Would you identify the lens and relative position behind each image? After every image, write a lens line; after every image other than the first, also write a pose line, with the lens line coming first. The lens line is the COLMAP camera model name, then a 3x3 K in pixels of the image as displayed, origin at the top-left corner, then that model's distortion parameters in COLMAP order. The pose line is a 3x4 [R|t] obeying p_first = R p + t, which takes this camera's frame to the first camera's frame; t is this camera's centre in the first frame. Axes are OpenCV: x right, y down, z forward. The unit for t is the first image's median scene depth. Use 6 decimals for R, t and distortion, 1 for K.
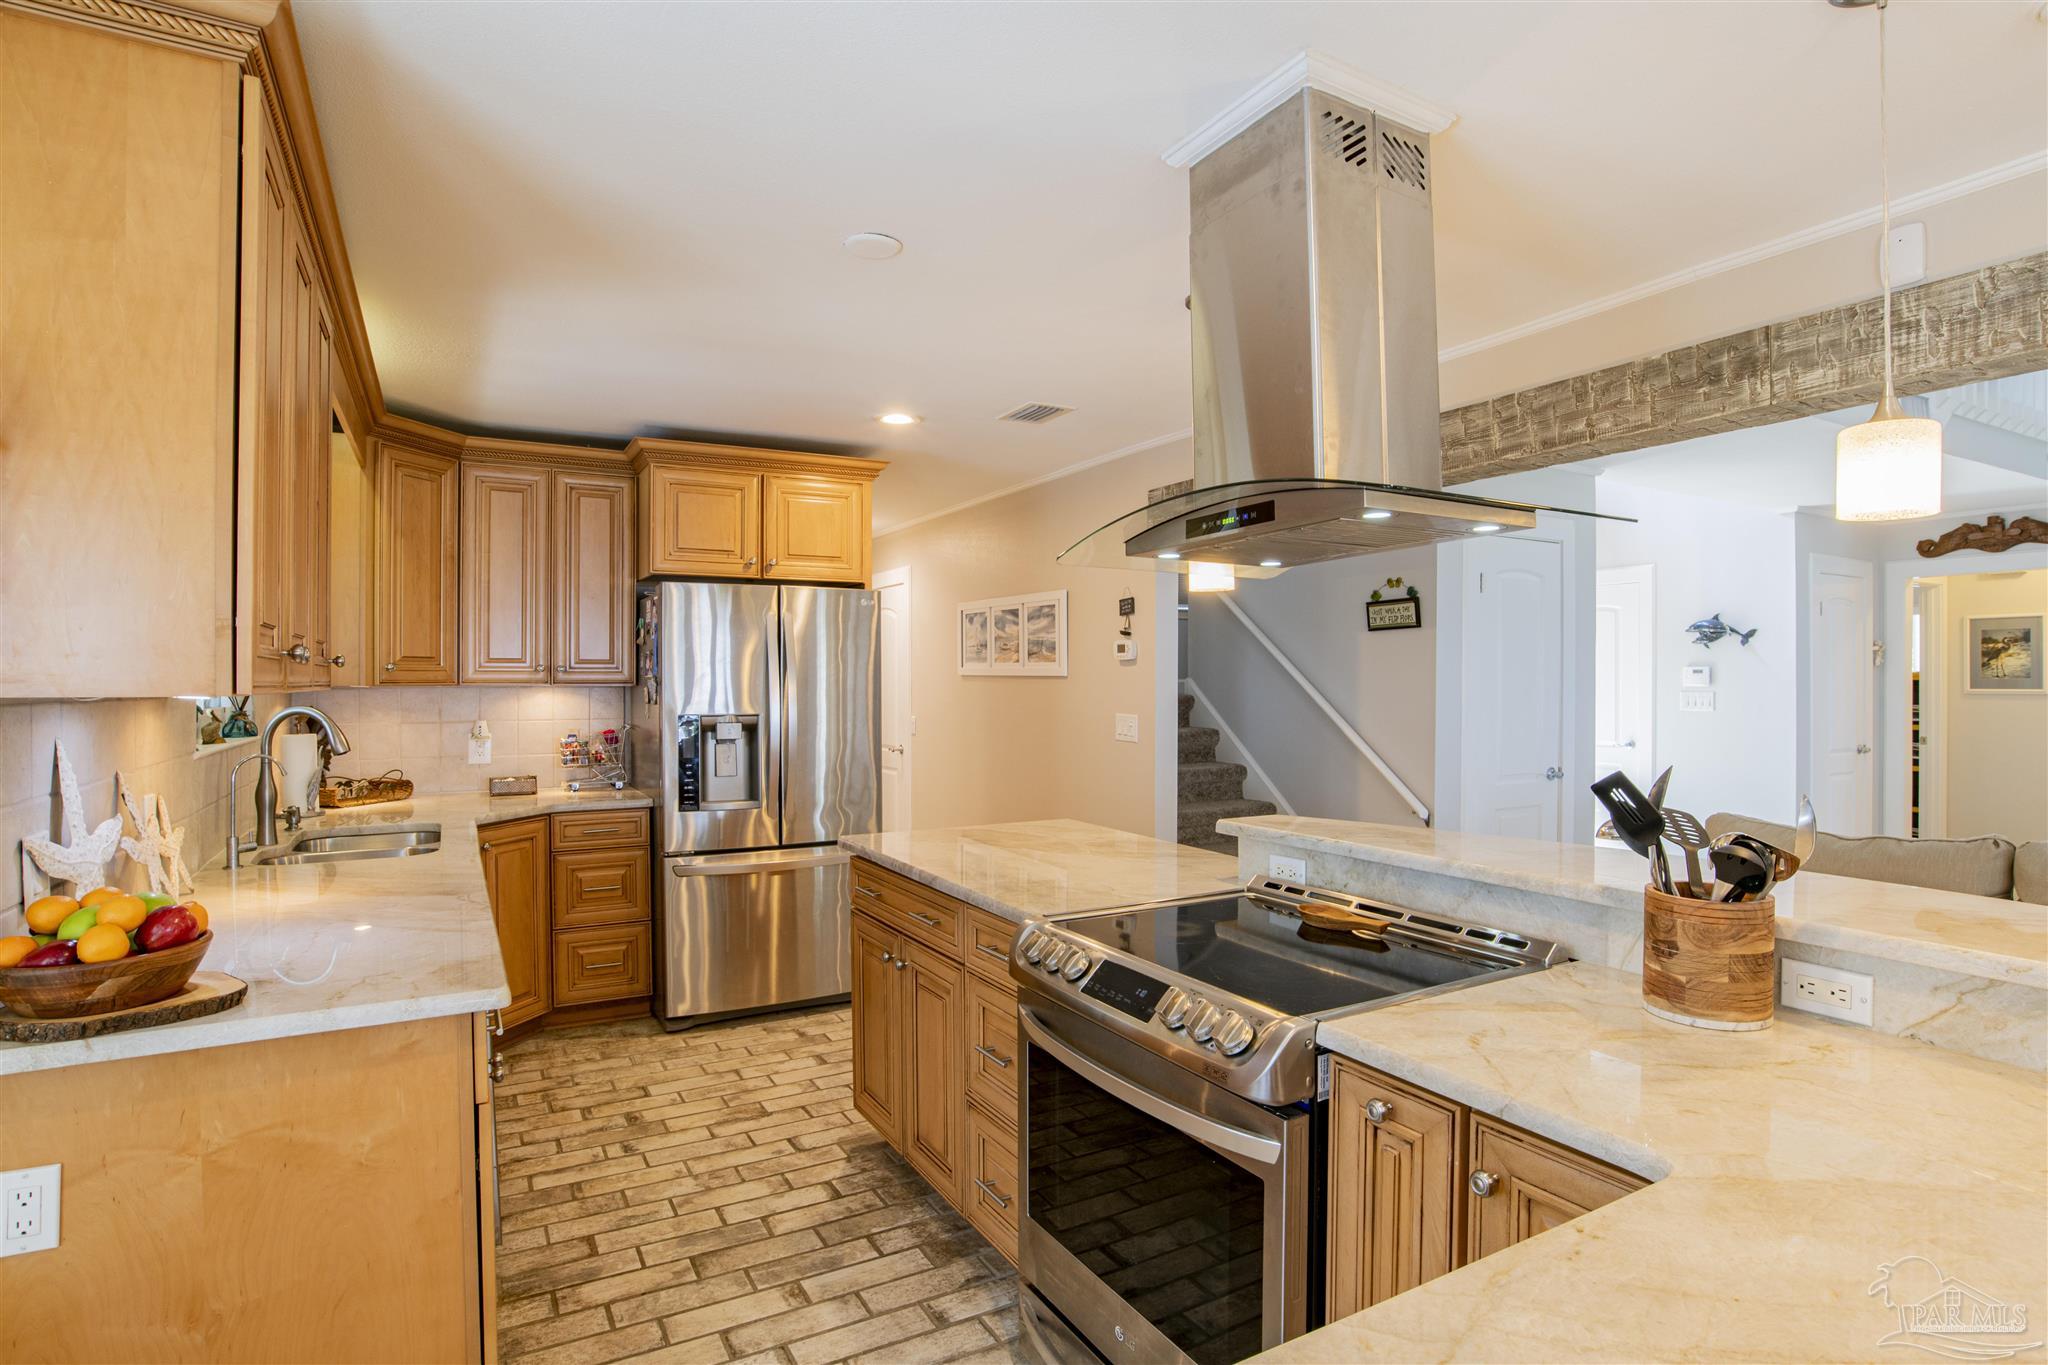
lens RADIAL K [[1038.5, 0, 1046.9], [0, 1038.5, 681.8], [0, 0, 1]] dist [-0.065758, 0.022448]
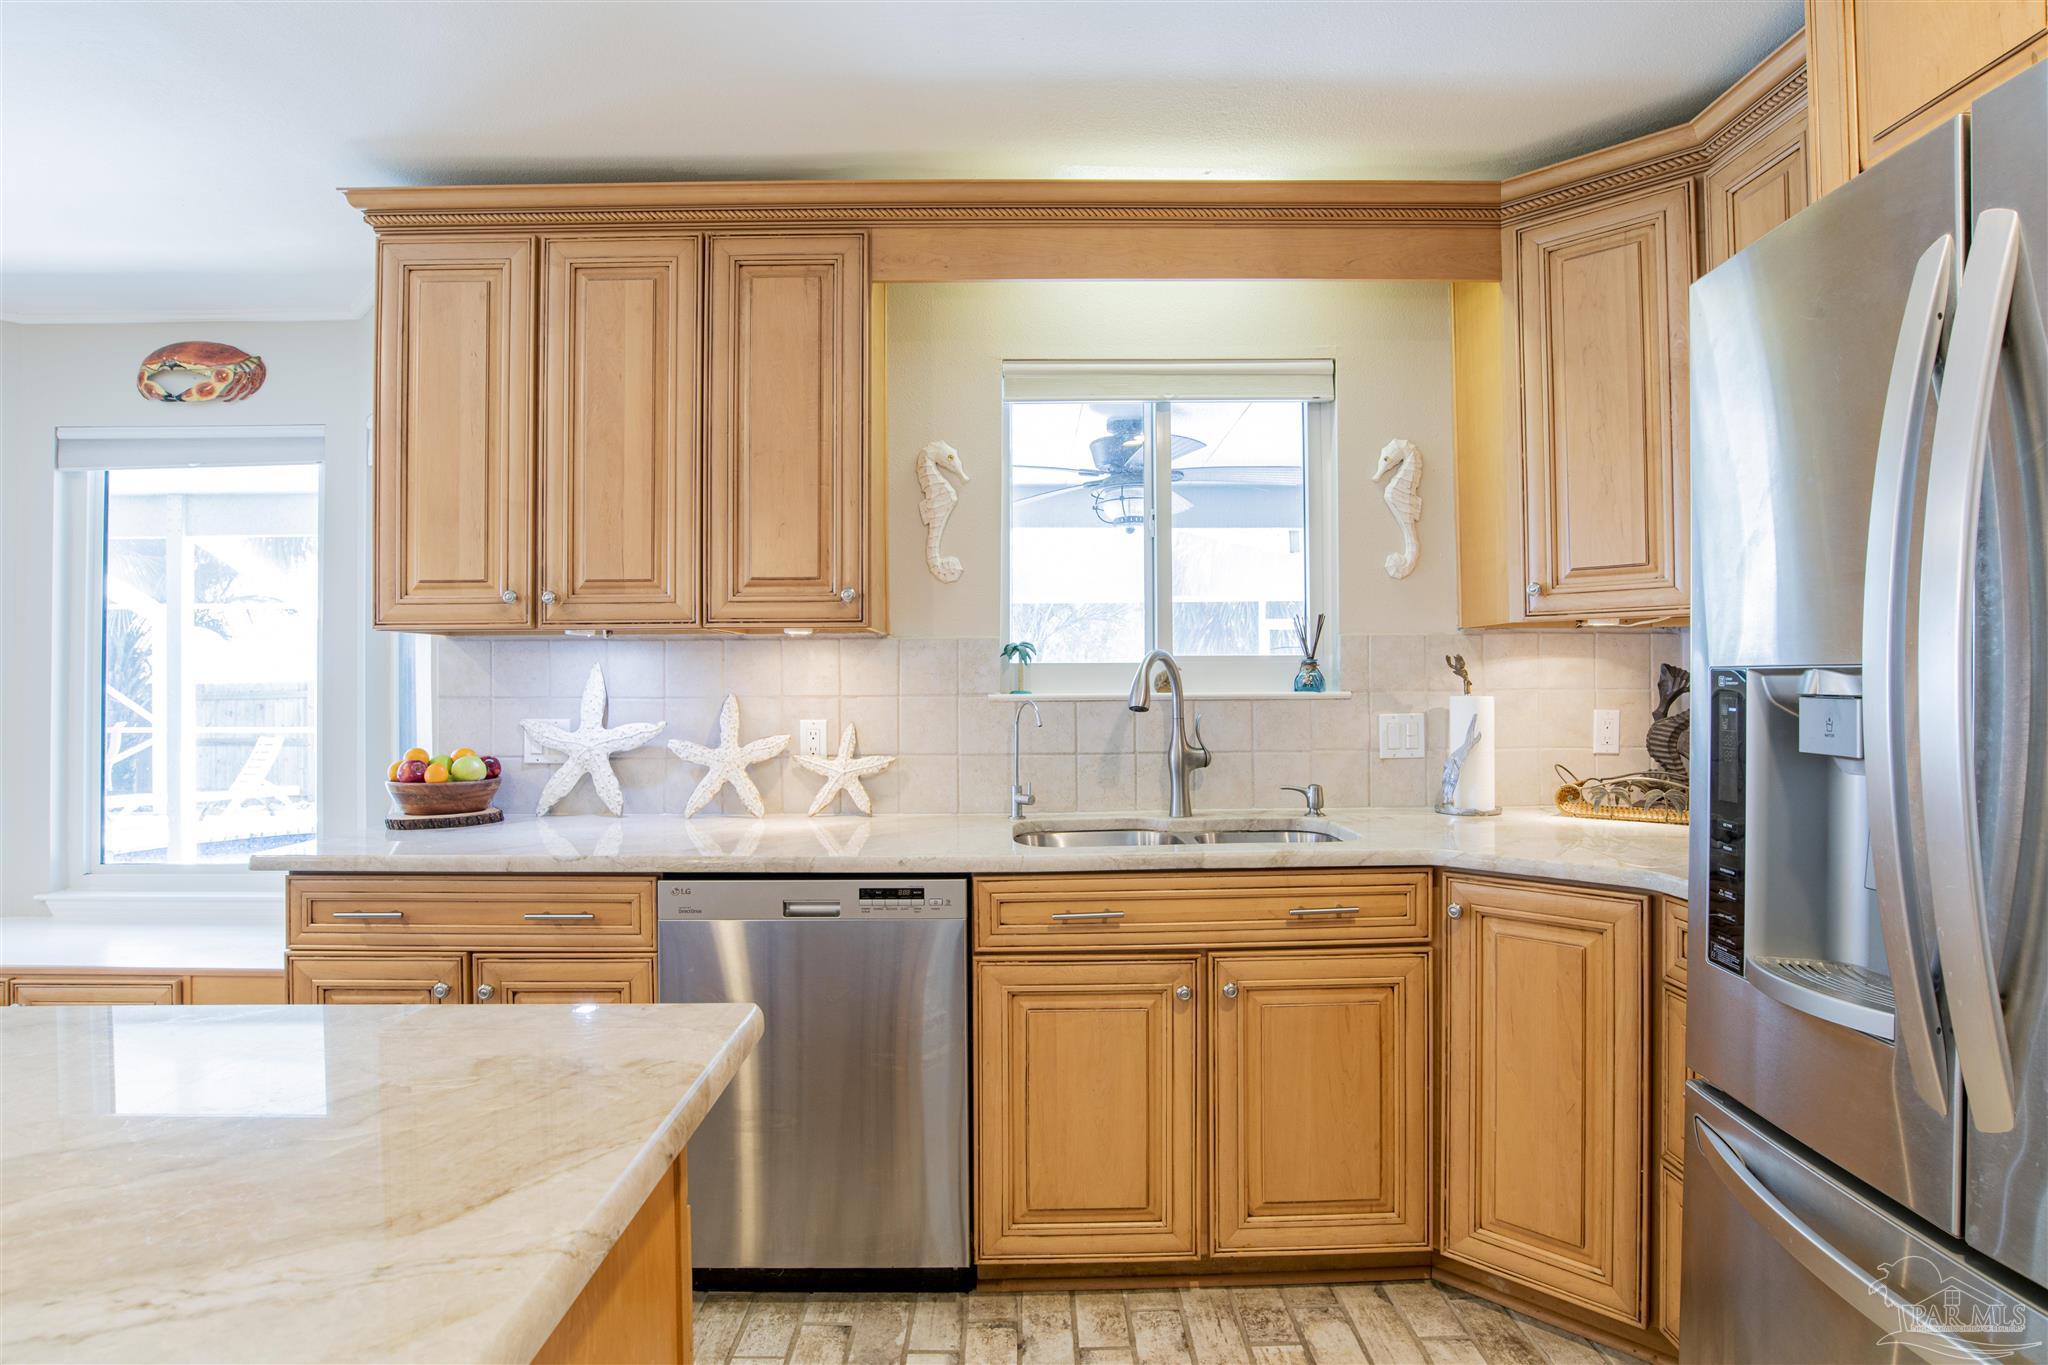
lens RADIAL K [[1068.3, 0, 1035.4], [0, 1068.3, 663.9], [0, 0, 1]] dist [-0.068335, 0.027613]
pose [[-0.489182, -0.009746, -0.872127, 0.043872], [0.005230, 0.999887, -0.014107, 0.035493], [0.872166, -0.011462, -0.489075, 0.997669]]
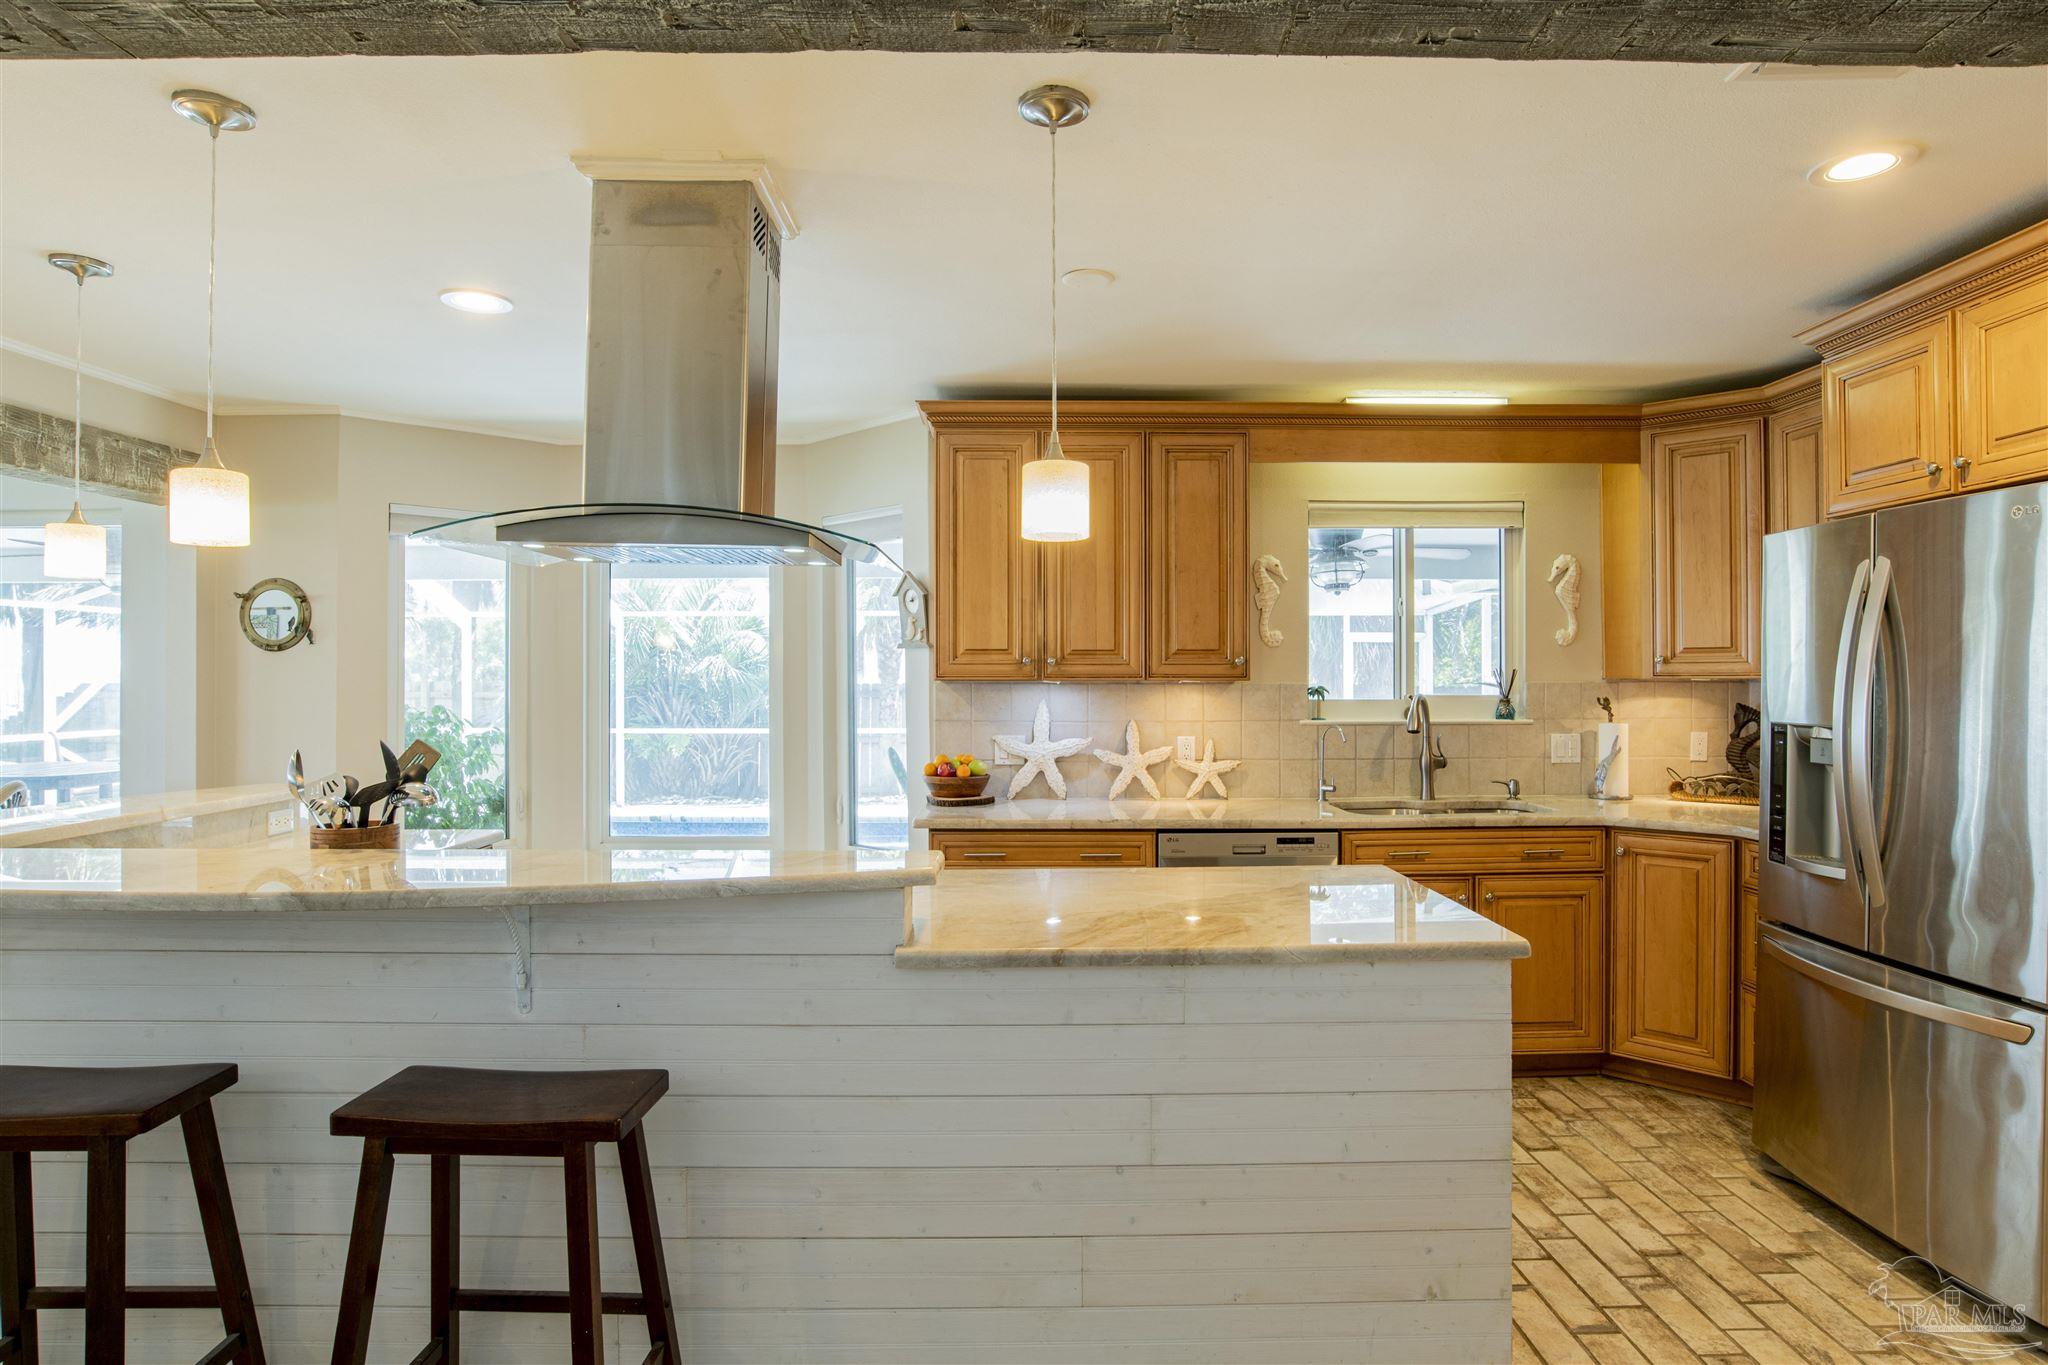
lens RADIAL K [[1133.1, 0, 1039.5], [0, 1133.1, 668.3], [0, 0, 1]] dist [-0.044449, 0.002656]
pose [[-0.489635, -0.005568, -0.871910, 0.560779], [-0.000351, 0.999981, -0.006189, 0.000735], [0.871927, -0.002724, -0.489628, 0.958599]]
